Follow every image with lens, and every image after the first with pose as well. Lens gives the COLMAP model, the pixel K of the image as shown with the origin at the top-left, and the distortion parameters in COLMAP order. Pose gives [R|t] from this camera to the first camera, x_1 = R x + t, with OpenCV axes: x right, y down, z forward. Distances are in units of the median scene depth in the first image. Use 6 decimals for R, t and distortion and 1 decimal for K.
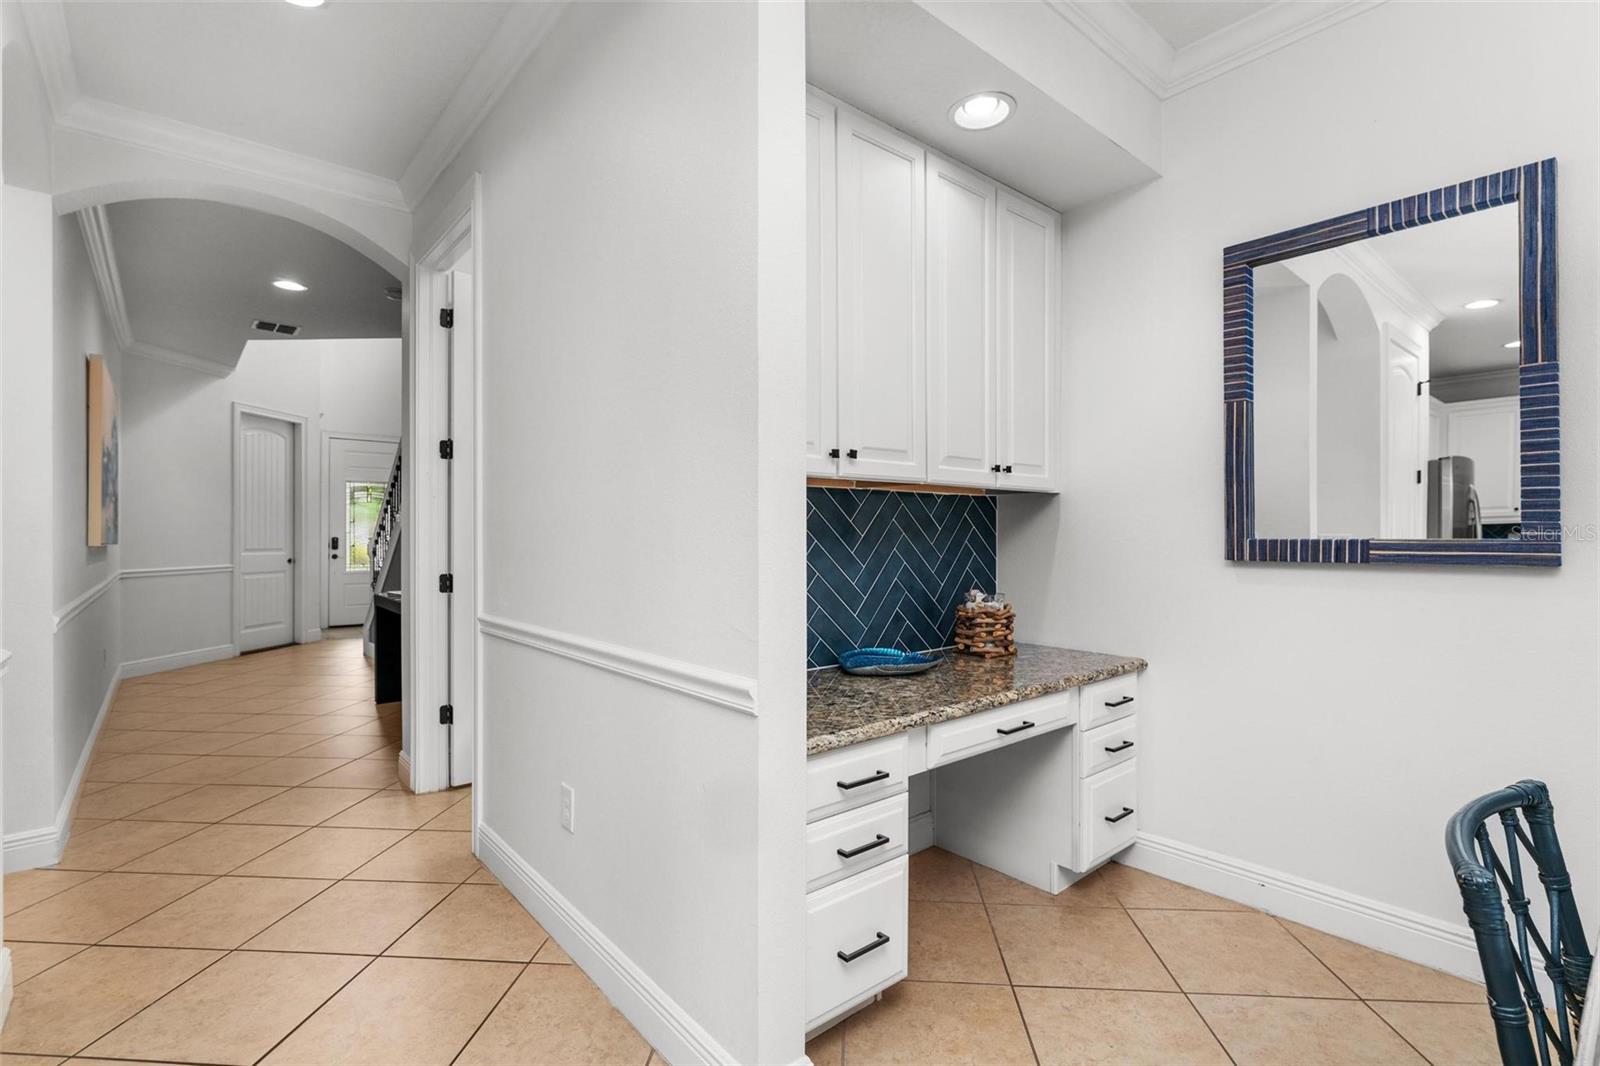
lens RADIAL K [[746.5, 0, 802.4], [0, 746.5, 532.3], [0, 0, 1]] dist [-0.001562, 0.000287]
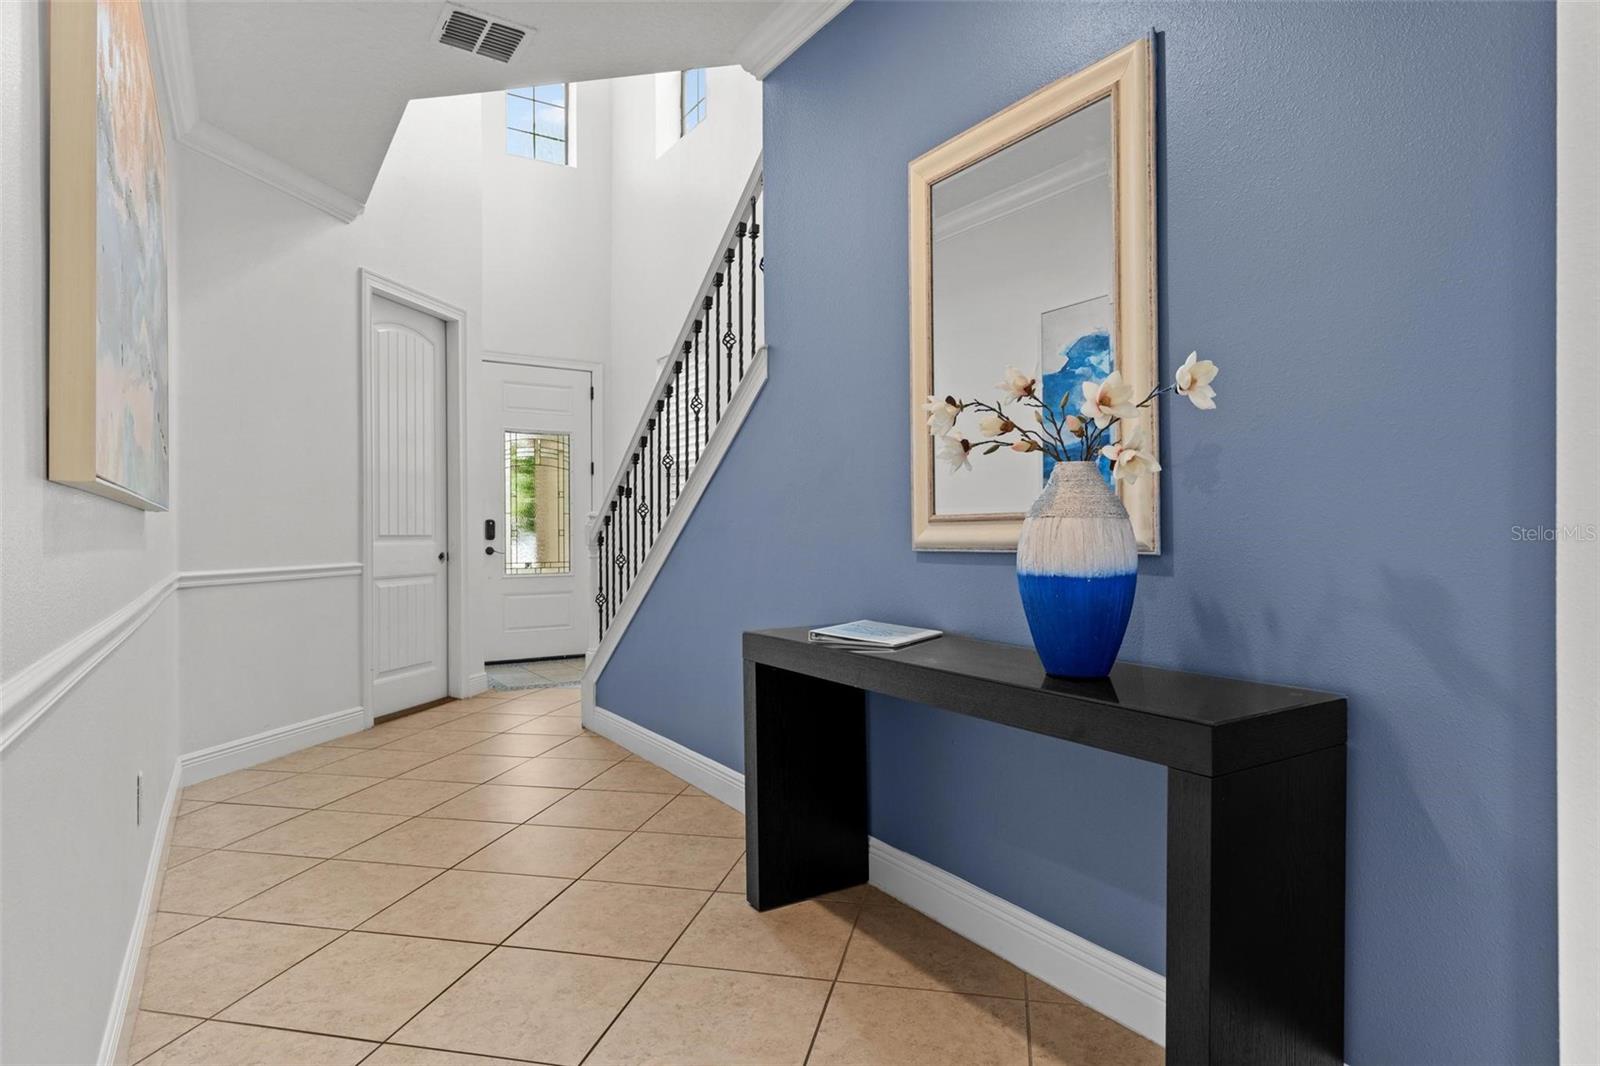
lens RADIAL K [[881.9, 0, 799.6], [0, 881.9, 536.6], [0, 0, 1]] dist [-0.024812, -0.000987]
pose [[0.990772, -0.003182, -0.135499, -0.334127], [0.004478, 0.999947, 0.009258, 0.018339], [0.135462, -0.009780, 0.990734, 0.378005]]
